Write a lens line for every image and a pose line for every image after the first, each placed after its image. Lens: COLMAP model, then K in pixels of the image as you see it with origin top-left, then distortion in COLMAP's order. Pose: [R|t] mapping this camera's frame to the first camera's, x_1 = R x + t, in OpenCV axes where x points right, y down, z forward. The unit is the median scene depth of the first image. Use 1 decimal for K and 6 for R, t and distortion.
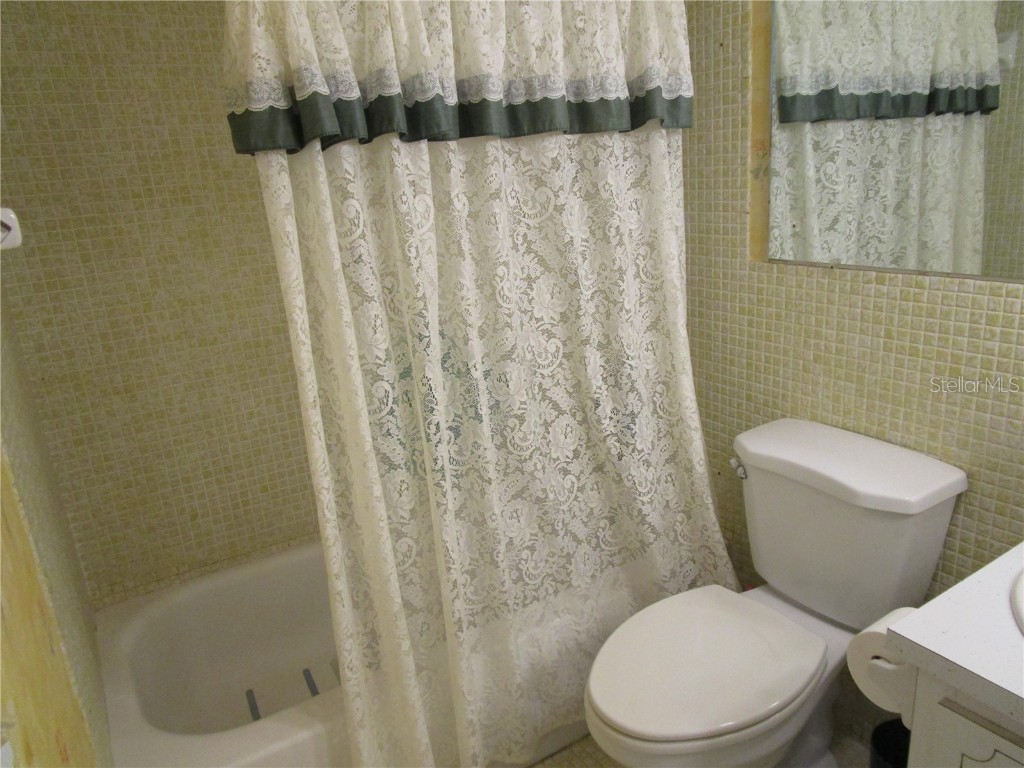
lens RADIAL K [[731.5, 0, 510.6], [0, 731.5, 386.3], [0, 0, 1]] dist [-0.028261, 0.014754]
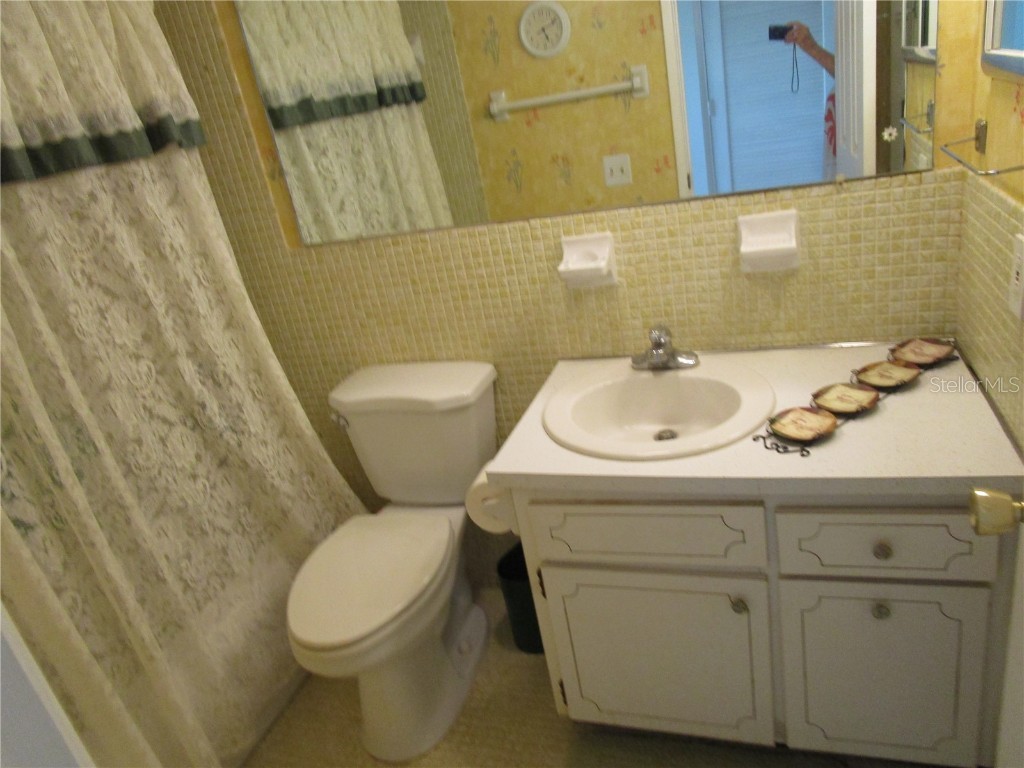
lens RADIAL K [[731.5, 0, 510.6], [0, 731.5, 386.3], [0, 0, 1]] dist [-0.028261, 0.014754]
pose [[0.769374, -0.304915, 0.561329, -0.129173], [0.297517, 0.948643, 0.107518, 0.015510], [-0.565285, 0.084283, 0.820579, -0.147207]]
